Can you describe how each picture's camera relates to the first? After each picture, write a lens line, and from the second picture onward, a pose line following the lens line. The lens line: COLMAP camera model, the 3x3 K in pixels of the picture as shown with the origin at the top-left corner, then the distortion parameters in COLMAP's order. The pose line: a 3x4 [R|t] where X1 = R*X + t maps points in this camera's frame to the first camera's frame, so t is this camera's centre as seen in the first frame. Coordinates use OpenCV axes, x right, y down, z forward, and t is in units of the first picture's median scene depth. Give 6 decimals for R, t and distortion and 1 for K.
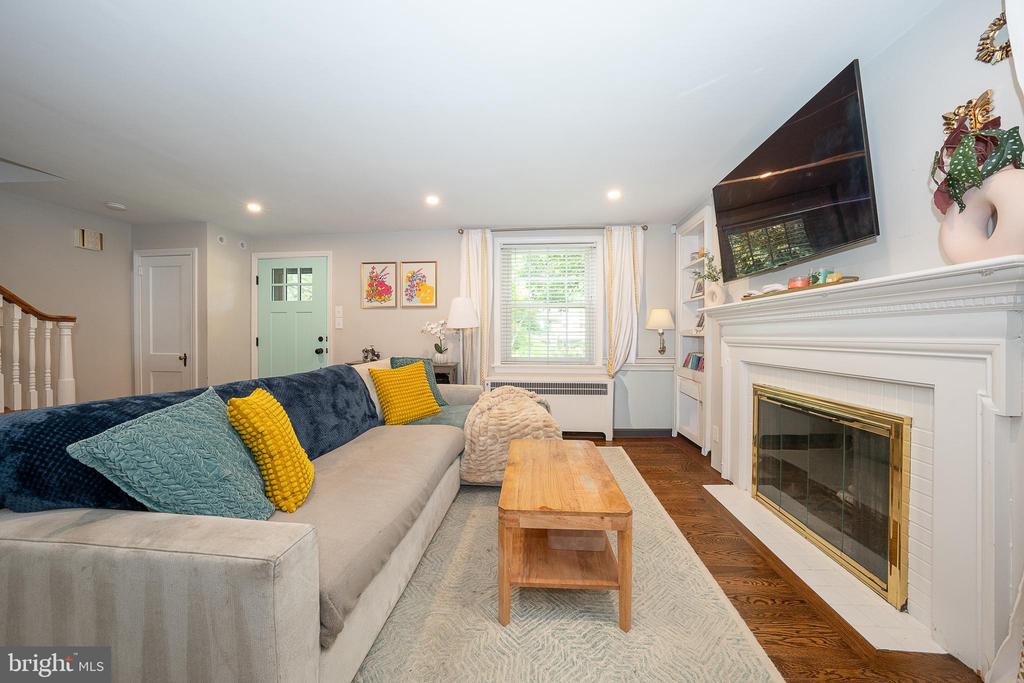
lens RADIAL K [[352.2, 0, 513.0], [0, 352.2, 339.6], [0, 0, 1]] dist [-0.024096, 0.004500]
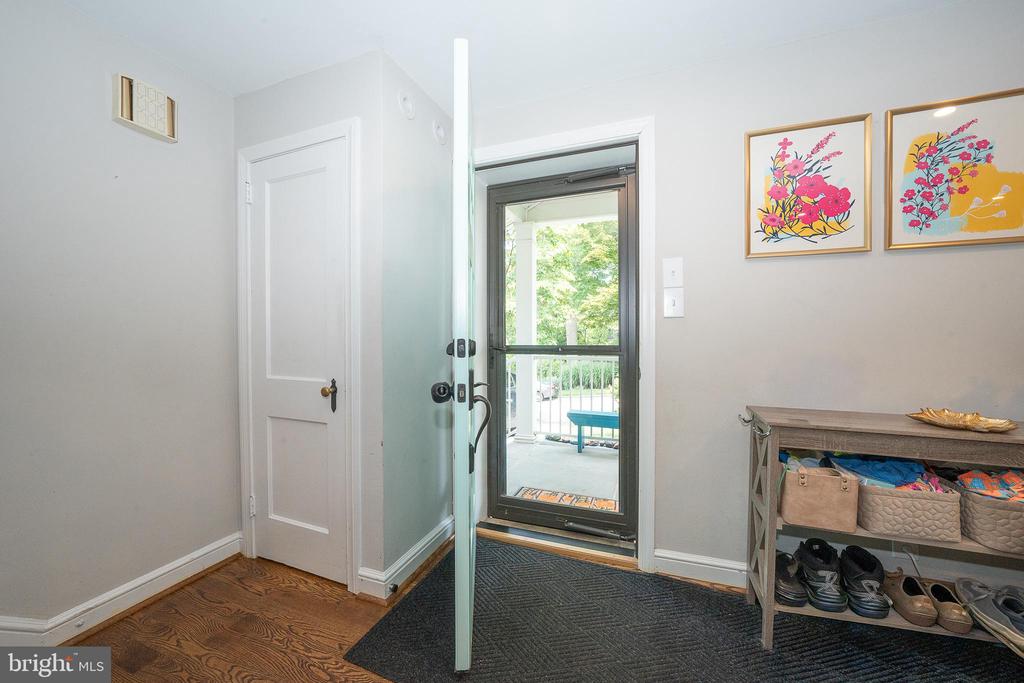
lens RADIAL K [[382.3, 0, 517.1], [0, 382.3, 343.4], [0, 0, 1]] dist [-0.009634, 0.000017]
pose [[0.963464, -0.000096, -0.267839, -0.603316], [-0.001326, 0.999986, -0.005128, -0.000921], [0.267835, 0.005295, 0.963450, 0.608399]]
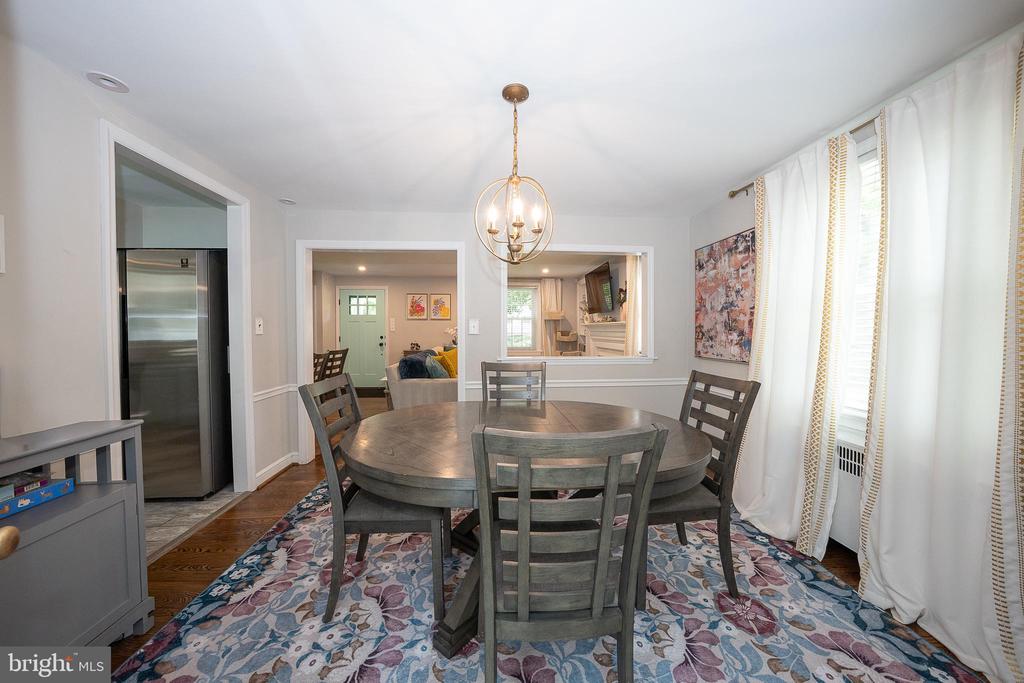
lens RADIAL K [[352.2, 0, 514.7], [0, 352.2, 340.5], [0, 0, 1]] dist [-0.024096, 0.004500]
pose [[0.985353, -0.004858, 0.170460, -0.218108], [0.001680, 0.999822, 0.018781, -0.019194], [-0.170521, -0.018219, 0.985186, -0.891536]]
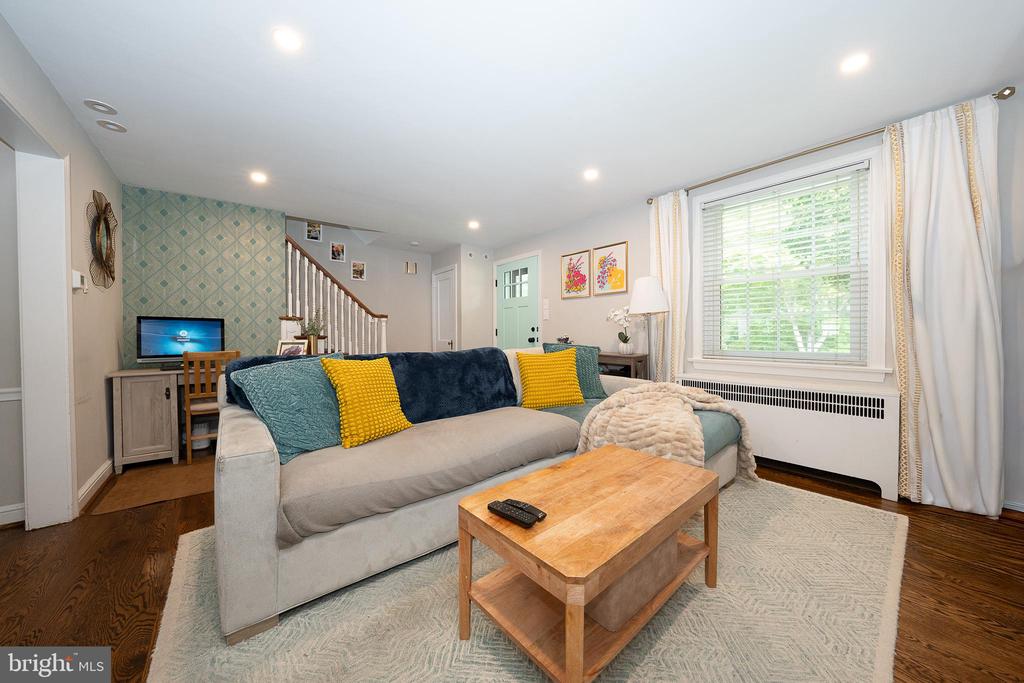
lens RADIAL K [[352.2, 0, 513.5], [0, 352.2, 338.4], [0, 0, 1]] dist [-0.024096, 0.004500]
pose [[0.701676, 0.005752, -0.712473, 0.237510], [-0.003485, 0.999983, 0.004640, 0.024948], [0.712488, -0.000773, 0.701684, 0.170684]]
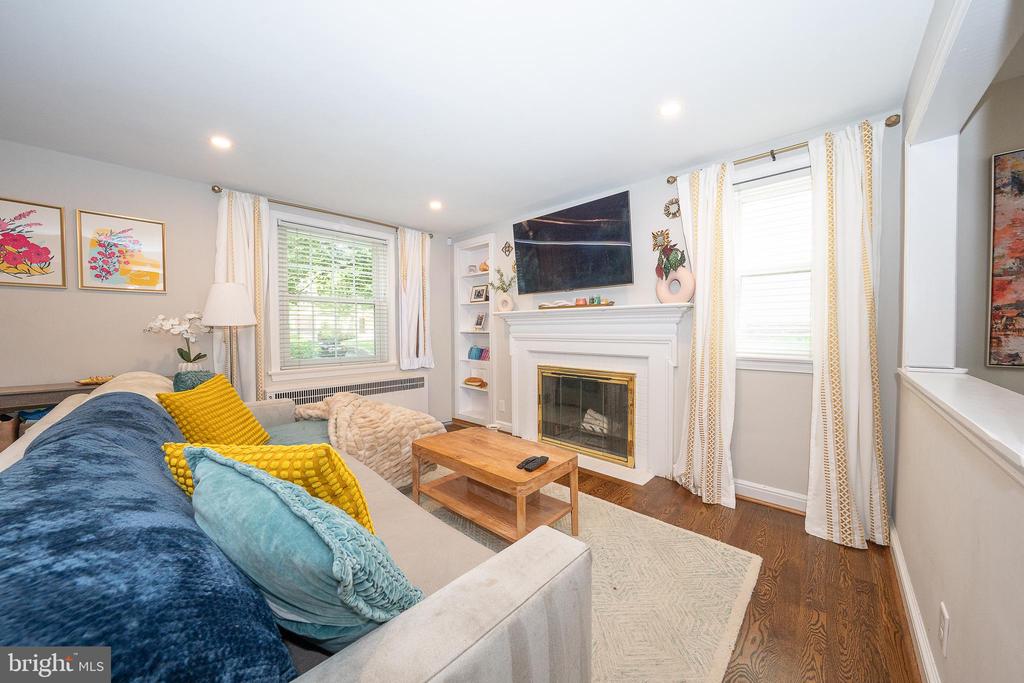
lens RADIAL K [[352.2, 0, 514.0], [0, 352.2, 337.6], [0, 0, 1]] dist [-0.024096, 0.004500]
pose [[0.619655, -0.023645, 0.784518, -0.344617], [0.013205, 0.999719, 0.019700, -0.013713], [-0.784763, -0.001848, 0.619793, 0.097247]]
